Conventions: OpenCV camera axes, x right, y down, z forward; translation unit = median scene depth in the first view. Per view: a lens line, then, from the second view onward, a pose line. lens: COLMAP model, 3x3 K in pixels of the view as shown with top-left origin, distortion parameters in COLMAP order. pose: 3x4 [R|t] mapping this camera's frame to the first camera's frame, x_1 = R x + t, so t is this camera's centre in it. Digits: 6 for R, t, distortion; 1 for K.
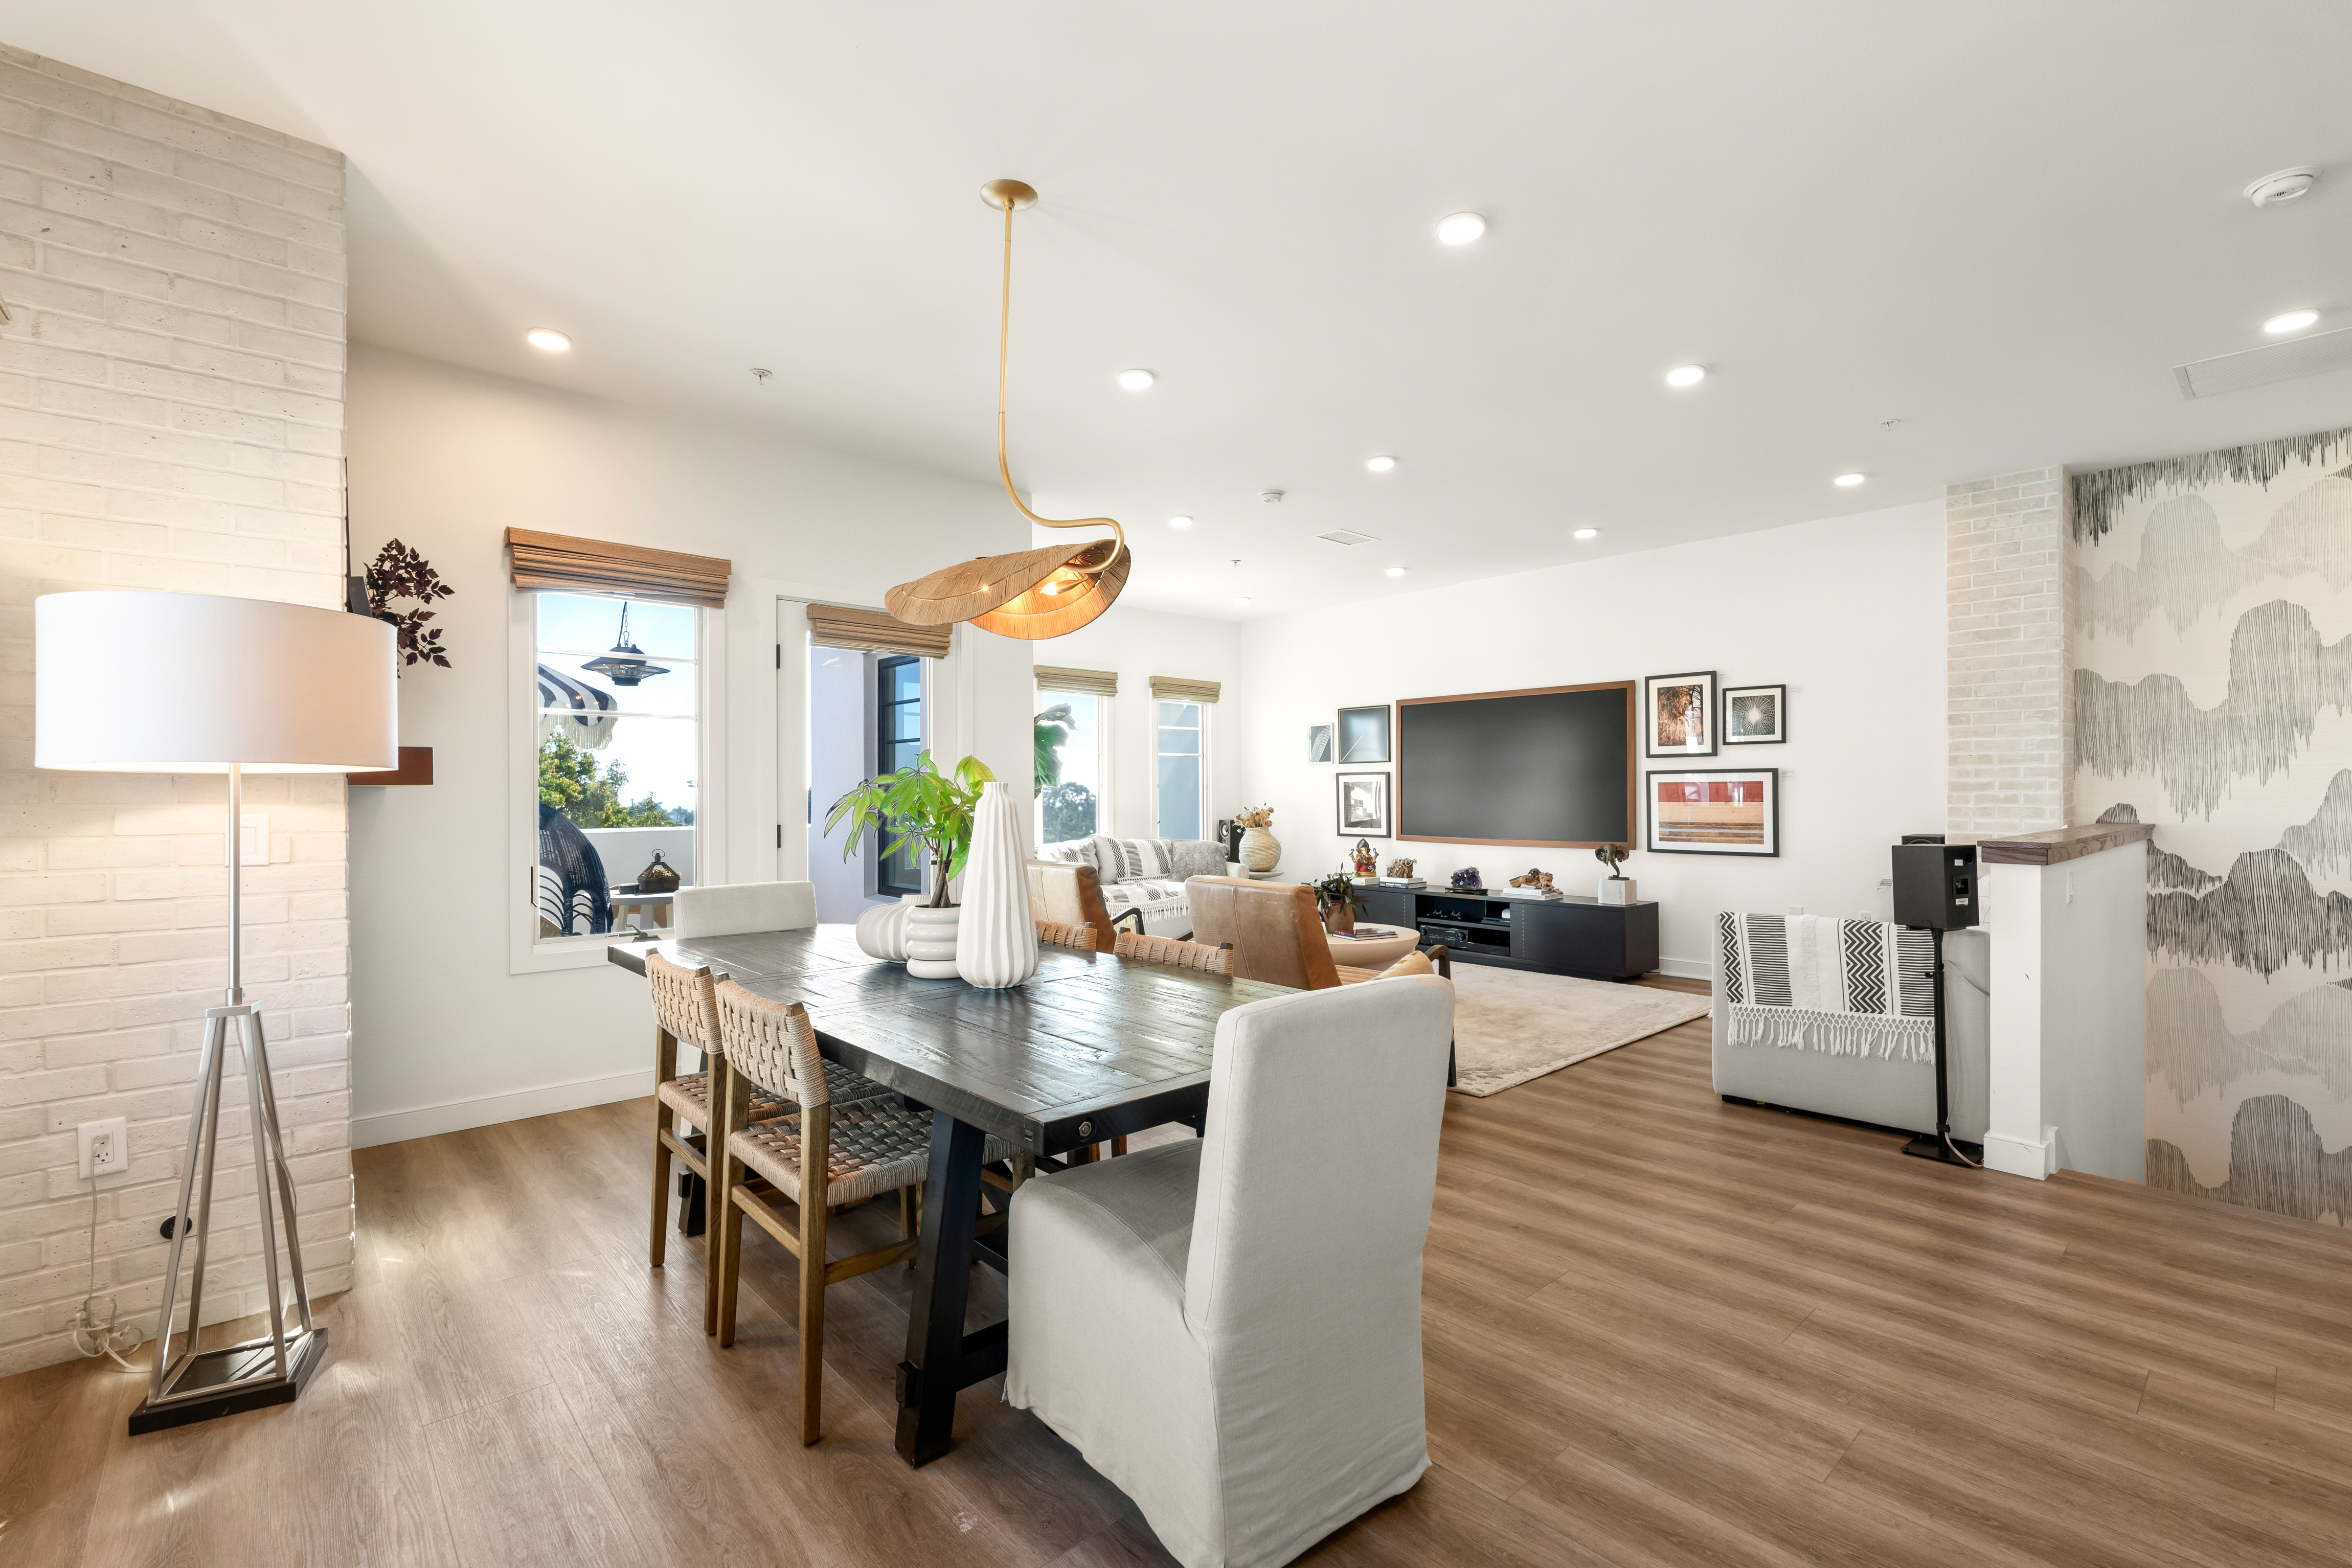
lens RADIAL K [[1035.8, 0, 1179.3], [0, 1035.8, 791.2], [0, 0, 1]] dist [-0.003062, 0.000971]
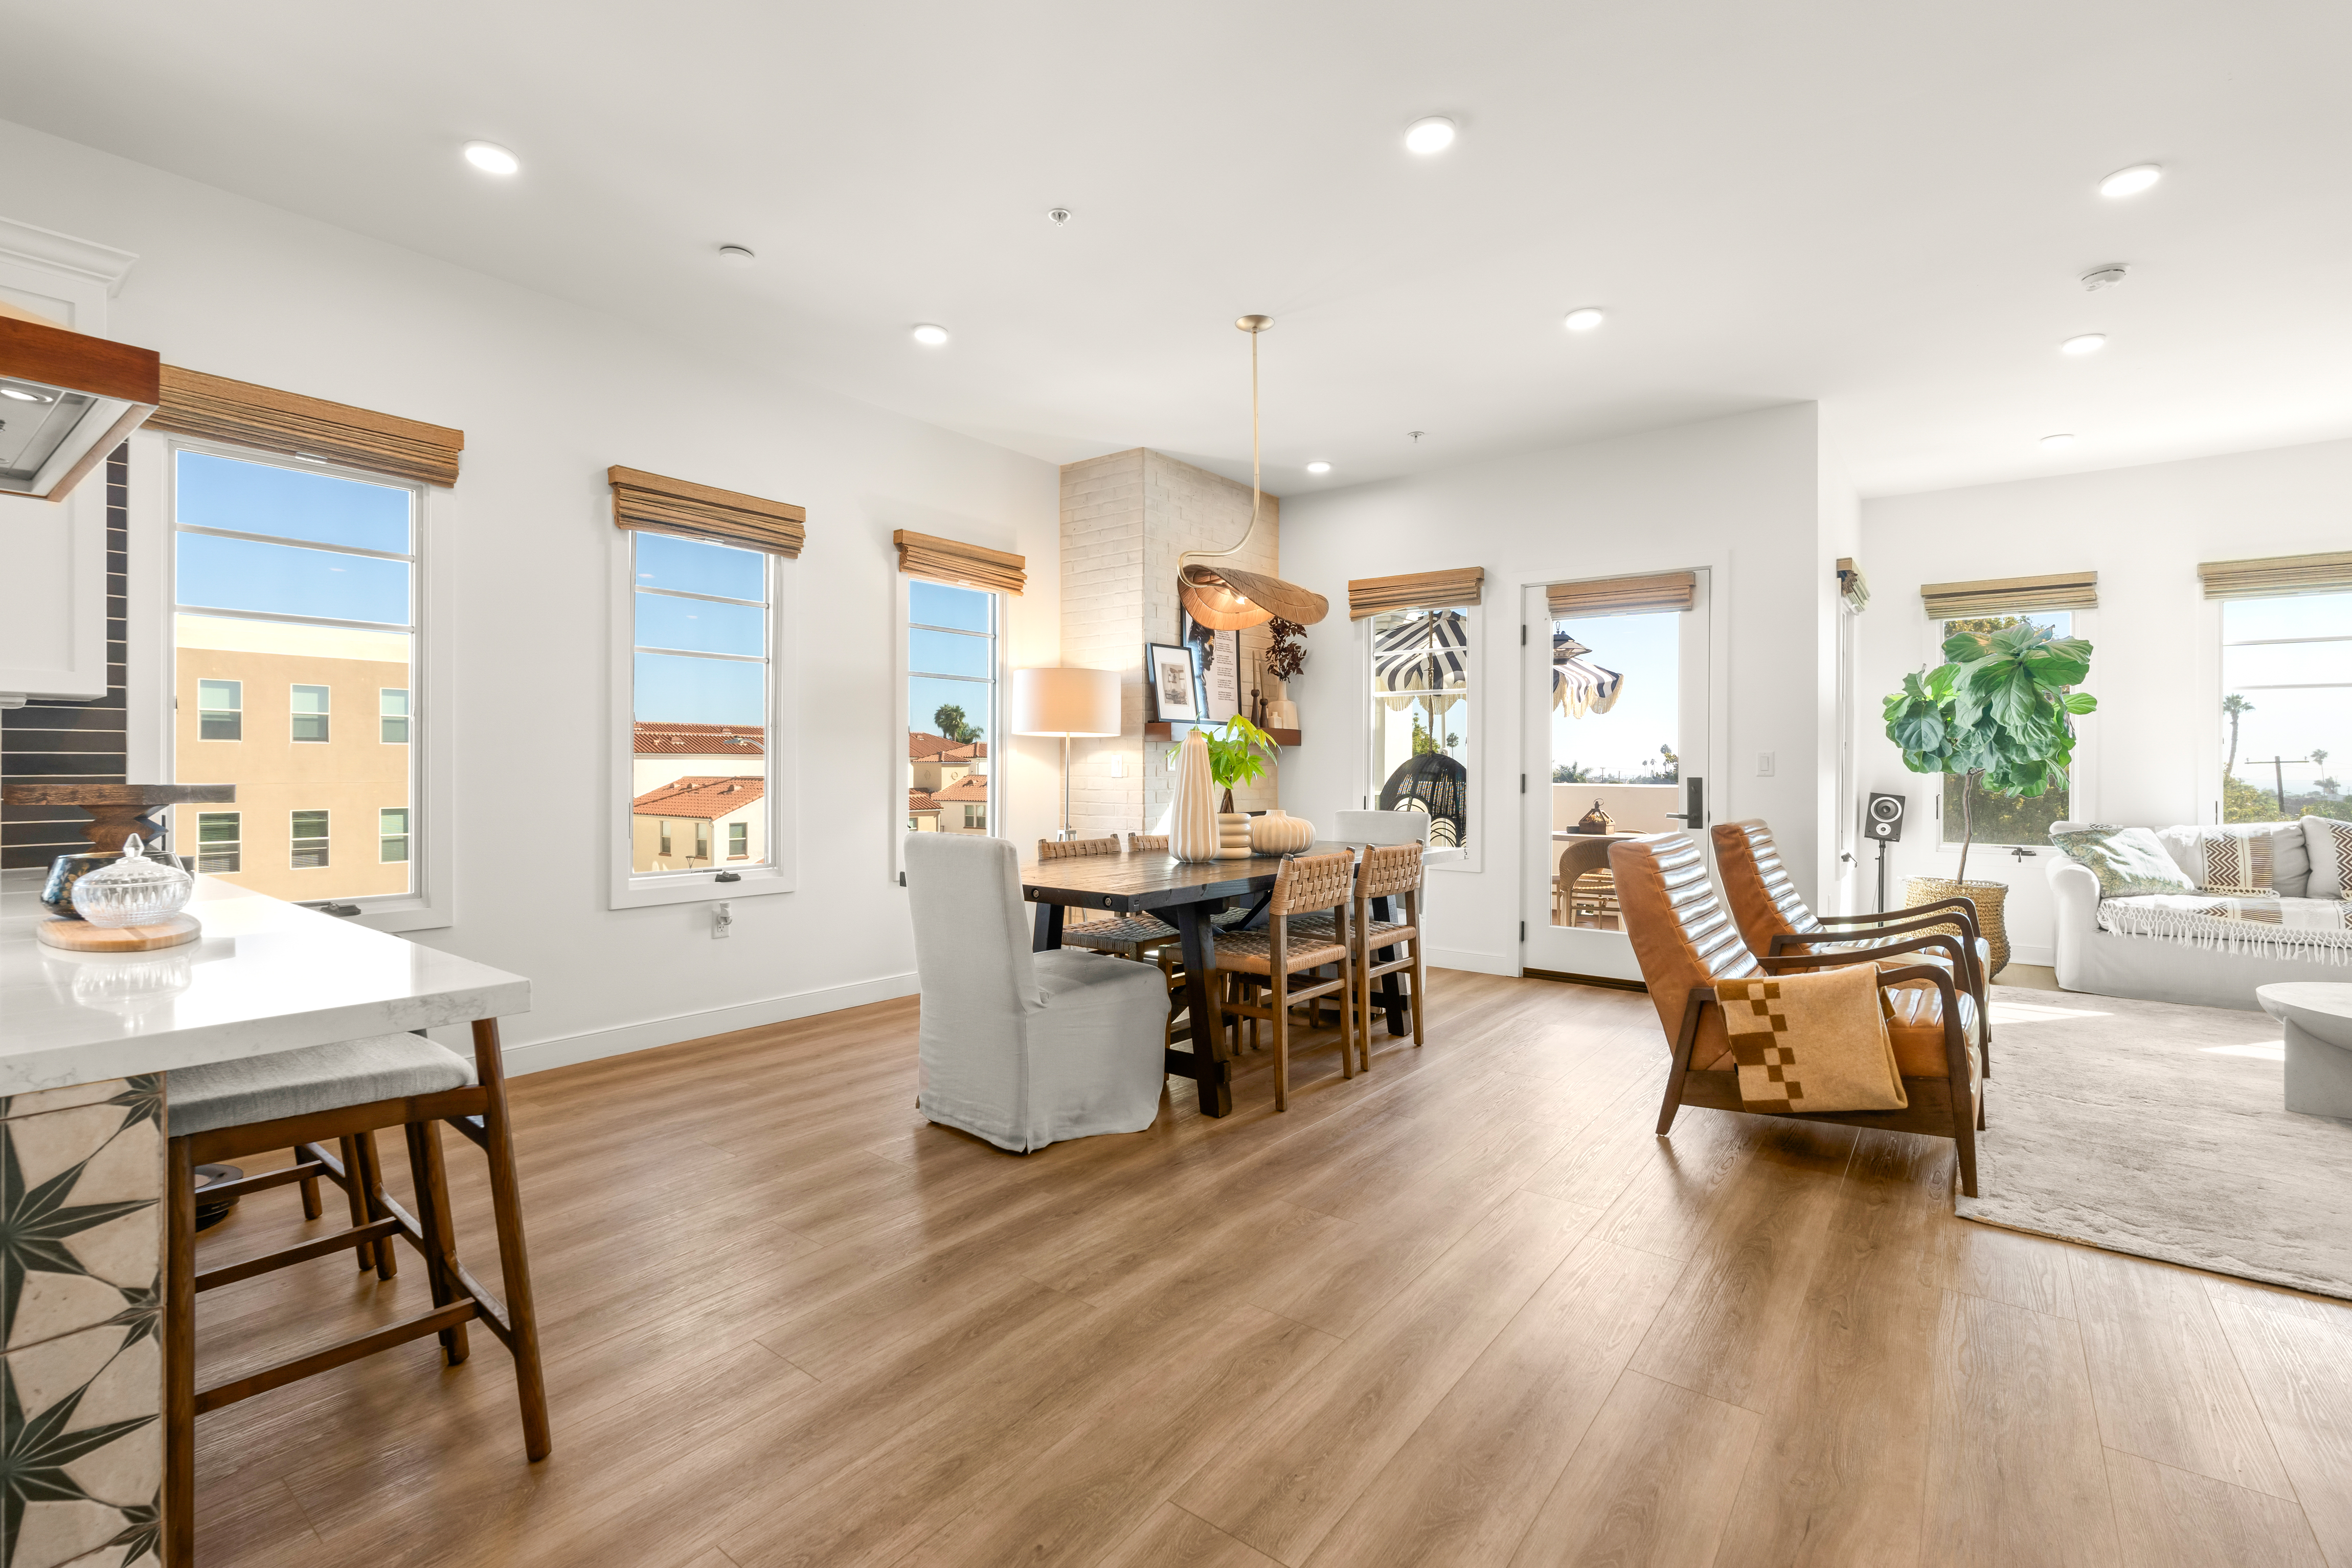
lens RADIAL K [[1045.5, 0, 1170.8], [0, 1045.5, 766.1], [0, 0, 1]] dist [-0.002477, 0.000176]
pose [[0.175984, 0.002997, -0.984389, 0.535711], [-0.004053, 0.999989, 0.002320, 0.015817], [0.984385, 0.003581, 0.175994, 0.271654]]
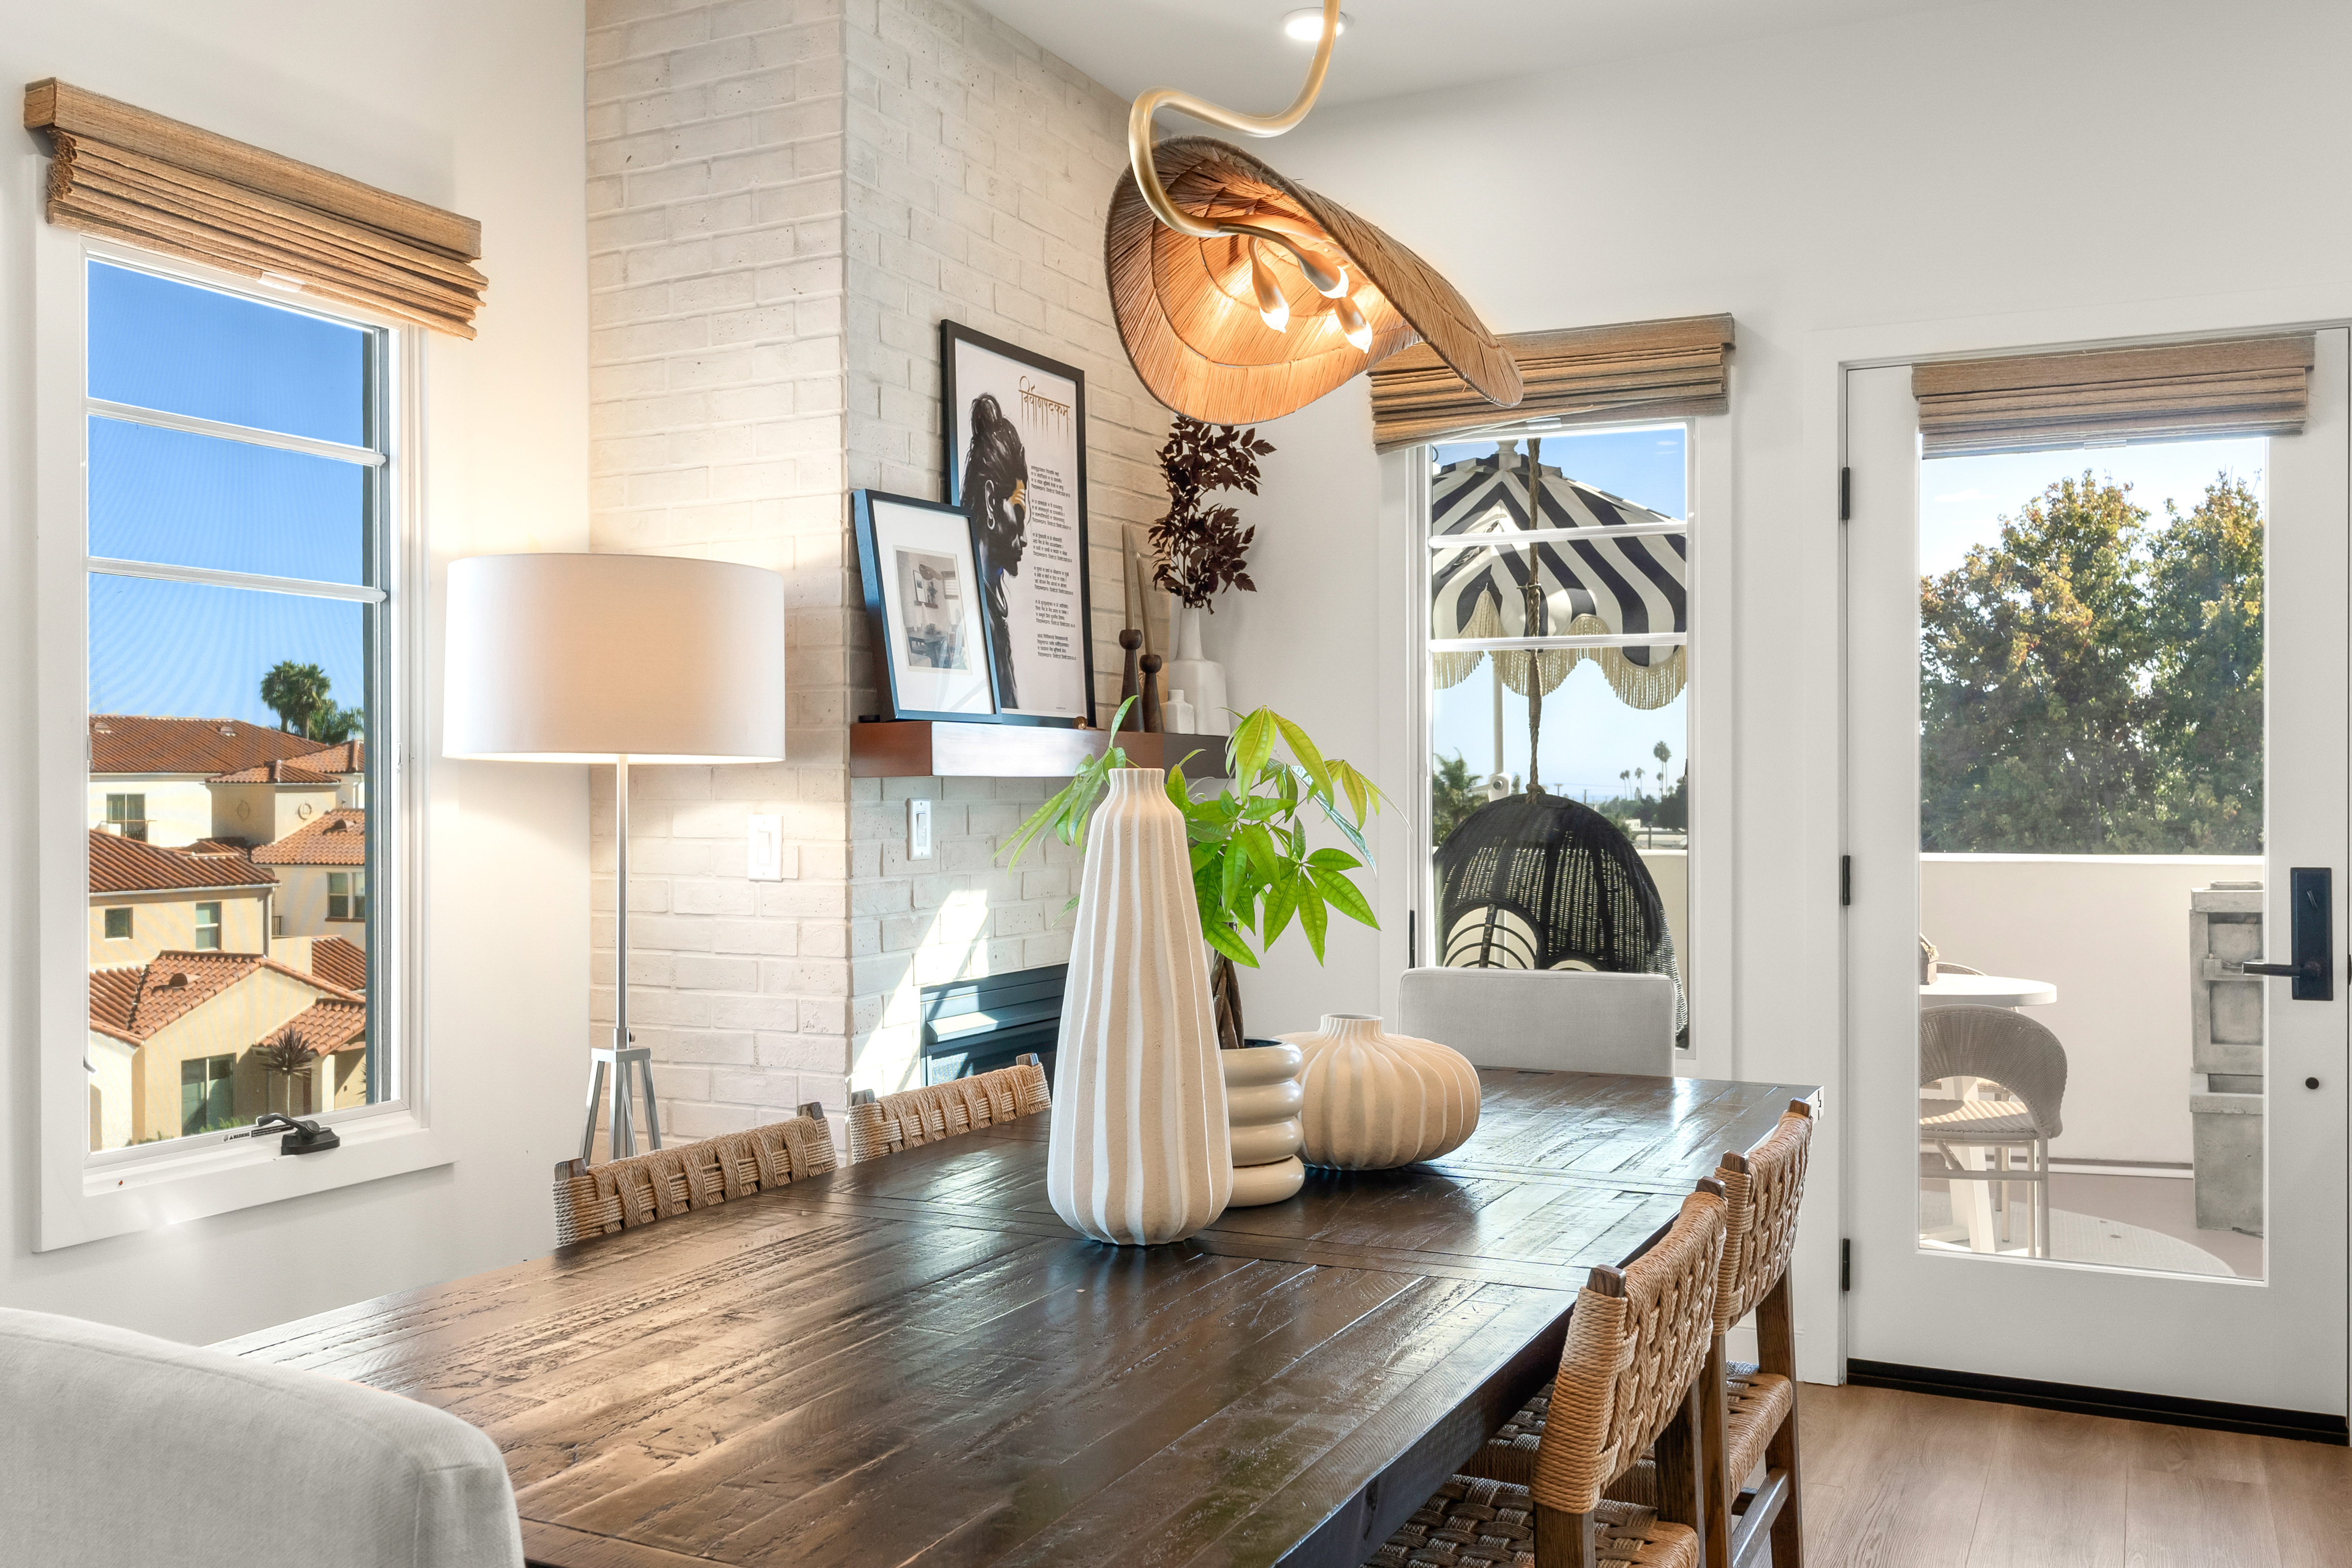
lens RADIAL K [[1998.0, 0, 1176.0], [0, 1998.0, 784.0], [0, 0, 1]] dist [0.001262, -0.003434]
pose [[0.373747, 0.001534, -0.927530, 0.239464], [0.001114, 0.999997, 0.002103, -0.001566], [0.927530, -0.001819, 0.373744, 0.276394]]
